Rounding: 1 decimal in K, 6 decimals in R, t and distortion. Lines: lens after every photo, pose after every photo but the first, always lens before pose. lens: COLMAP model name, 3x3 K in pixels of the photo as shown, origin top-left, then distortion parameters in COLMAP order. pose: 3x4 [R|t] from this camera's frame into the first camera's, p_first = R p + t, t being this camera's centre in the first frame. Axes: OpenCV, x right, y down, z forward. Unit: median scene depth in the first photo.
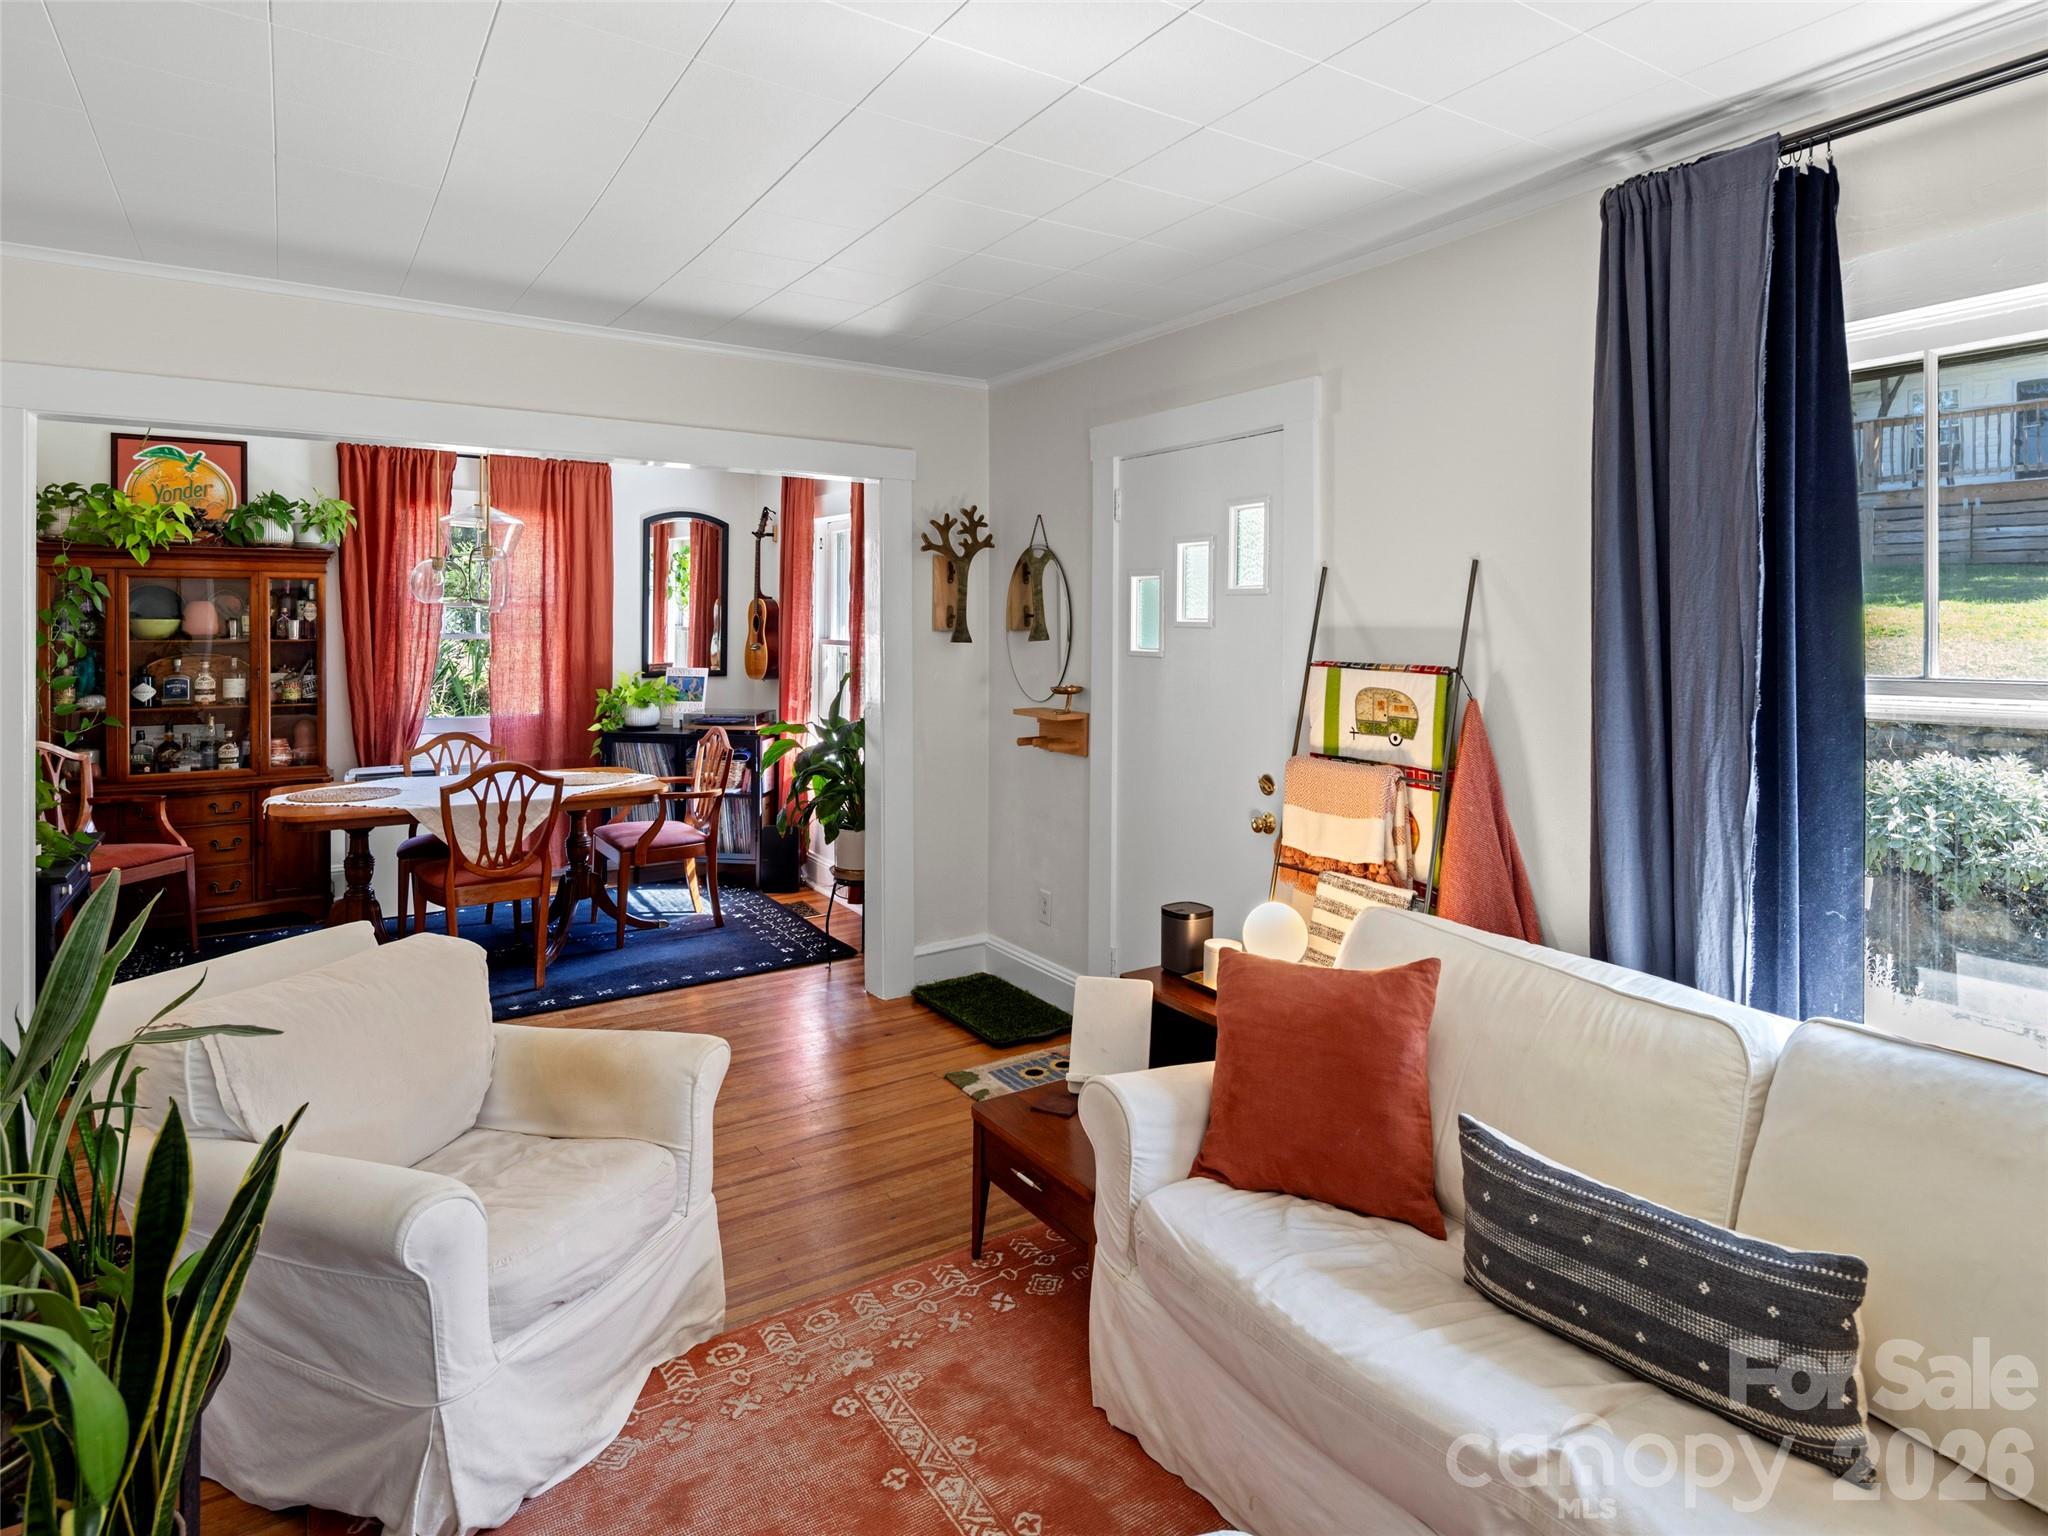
lens RADIAL K [[1124.7, 0, 1045.8], [0, 1124.7, 630.7], [0, 0, 1]] dist [-0.012070, -0.000952]
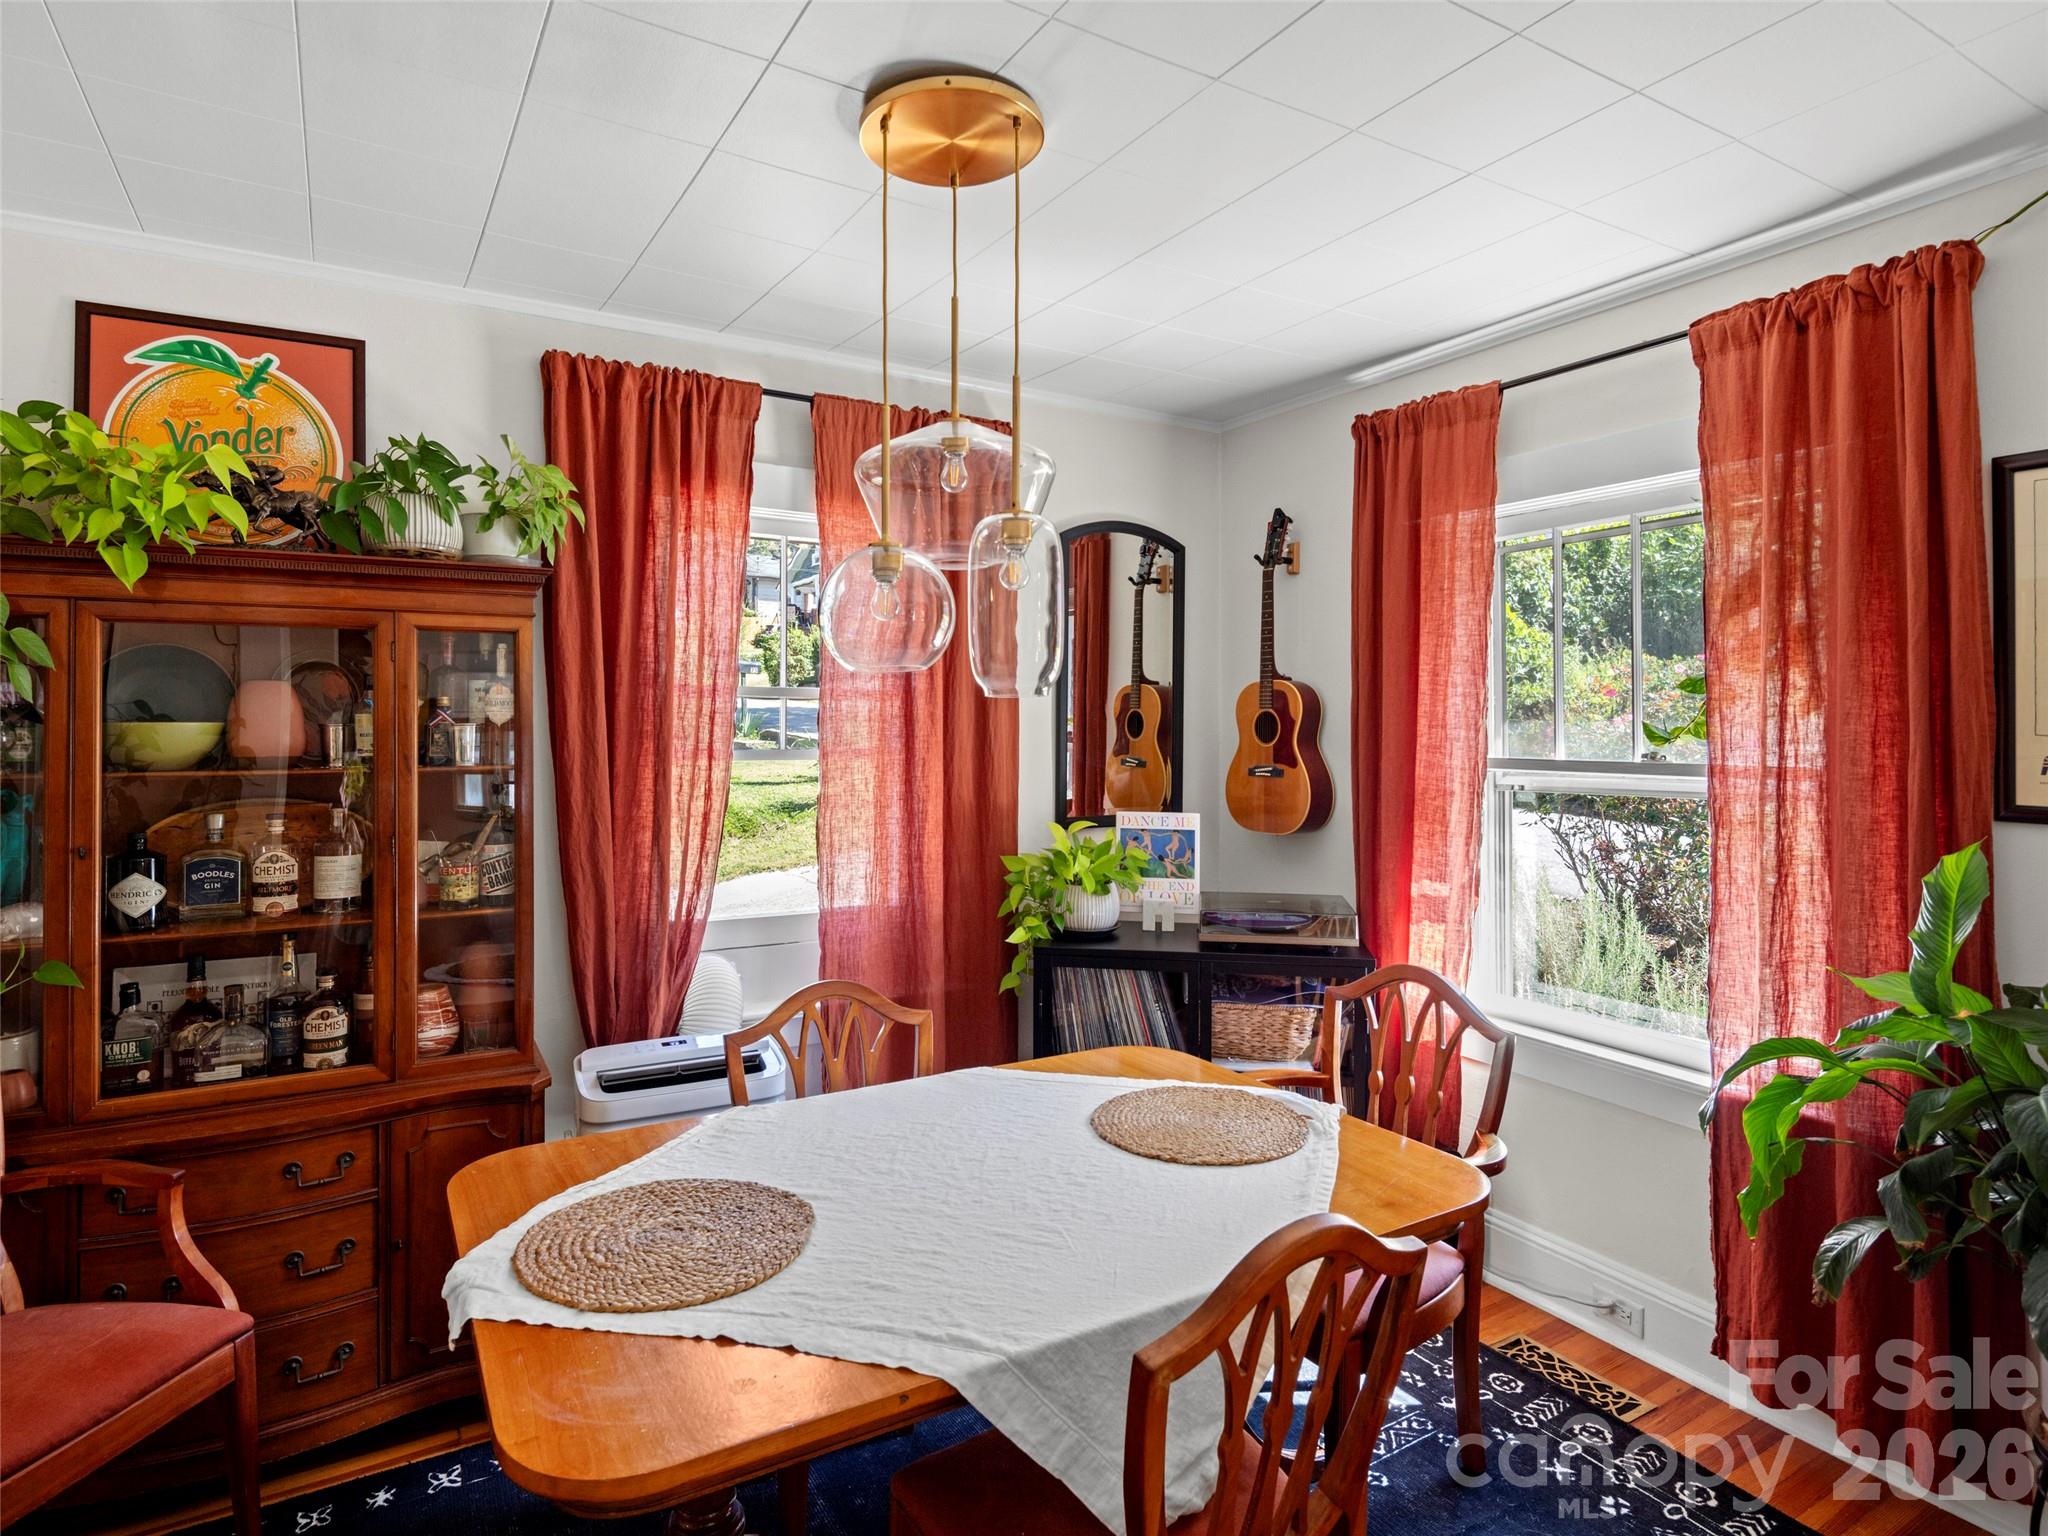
lens RADIAL K [[1124.7, 0, 997.3], [0, 1124.7, 712.0], [0, 0, 1]] dist [-0.012070, -0.000952]
pose [[0.997639, -0.002979, -0.068615, -0.436962], [0.001883, 0.999870, -0.016039, -0.006546], [0.068654, 0.015872, 0.997514, 0.576856]]
